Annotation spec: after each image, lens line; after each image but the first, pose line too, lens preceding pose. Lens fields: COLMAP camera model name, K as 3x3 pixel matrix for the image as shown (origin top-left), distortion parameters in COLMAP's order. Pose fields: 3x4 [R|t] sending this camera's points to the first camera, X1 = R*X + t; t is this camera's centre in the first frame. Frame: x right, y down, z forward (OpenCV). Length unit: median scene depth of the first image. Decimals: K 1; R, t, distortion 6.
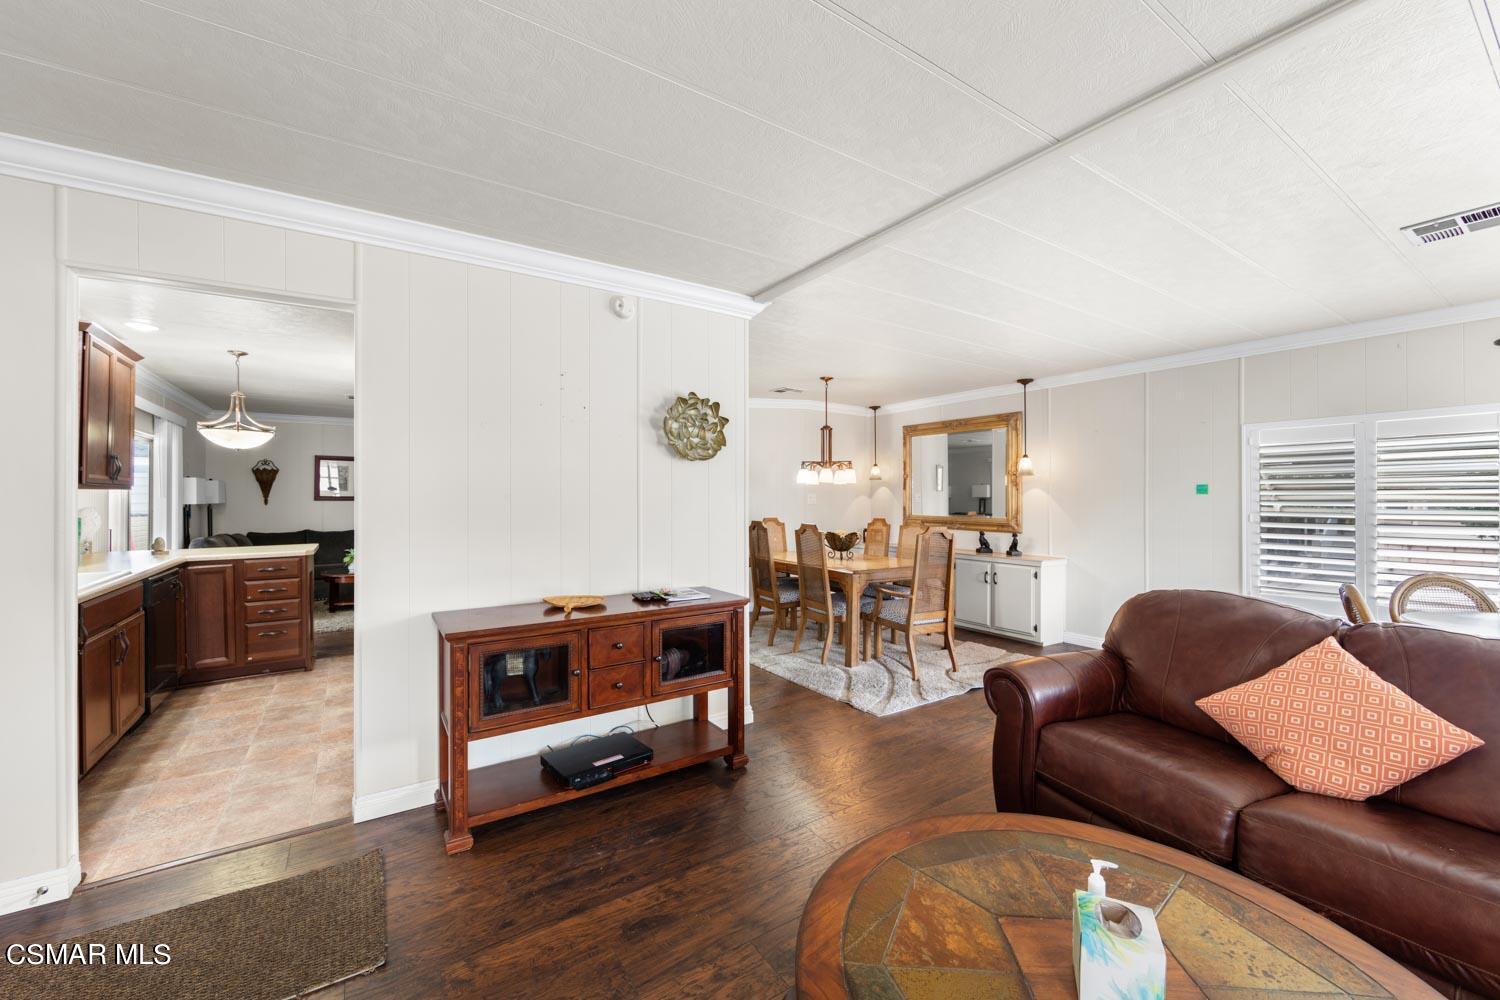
lens RADIAL K [[590.1, 0, 744.1], [0, 590.1, 496.9], [0, 0, 1]] dist [-0.002397, -0.000197]
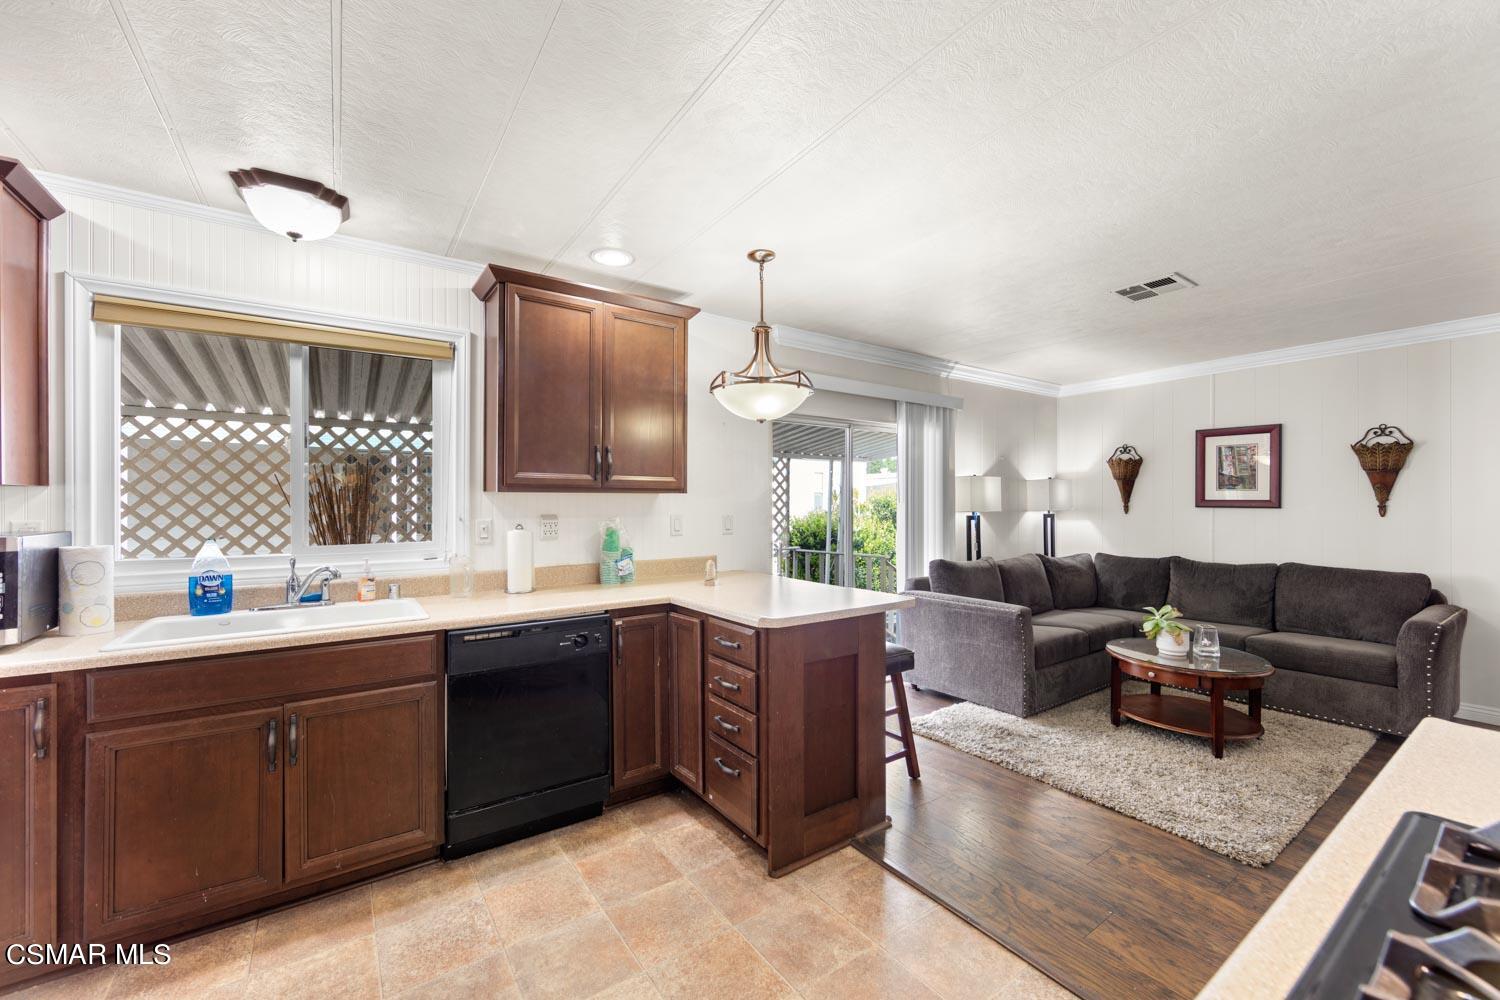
lens RADIAL K [[590.1, 0, 742.8], [0, 590.1, 502.7], [0, 0, 1]] dist [-0.002397, -0.000197]
pose [[0.018433, 0.000776, -0.999830, -0.223751], [0.003985, 0.999992, 0.000850, -0.001131], [0.999822, -0.004000, 0.018430, 0.797603]]
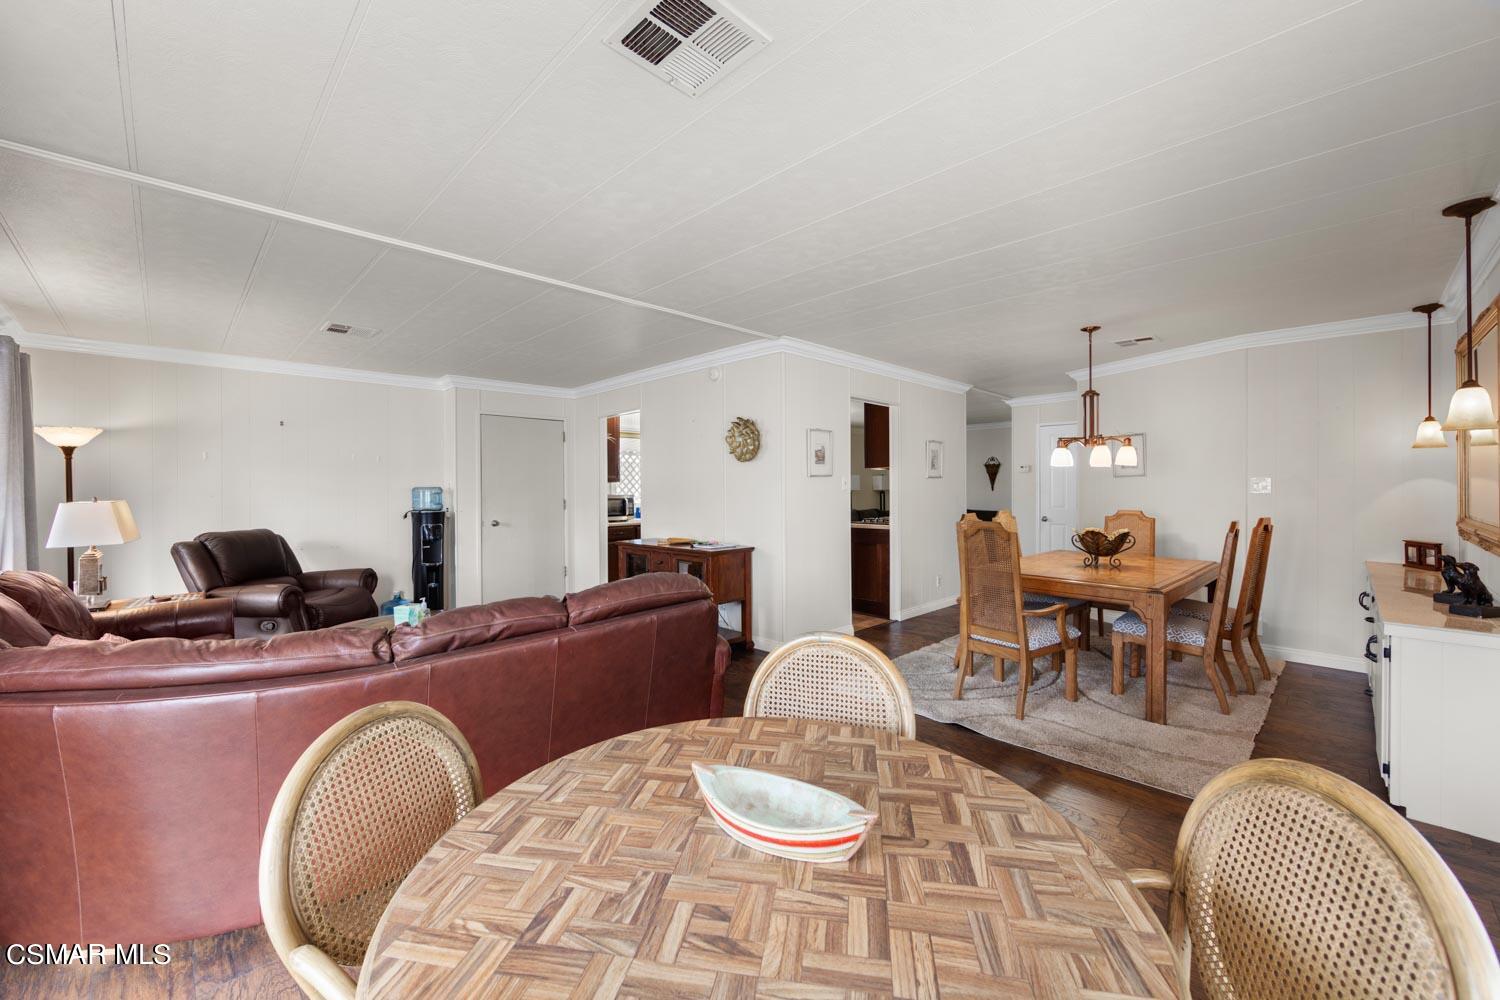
lens RADIAL K [[590.1, 0, 747.0], [0, 590.1, 494.4], [0, 0, 1]] dist [-0.002397, -0.000197]
pose [[0.197559, 0.011209, -0.980227, 0.813232], [0.006474, 0.999898, 0.012739, 0.001447], [0.980270, -0.008863, 0.197466, 0.415920]]
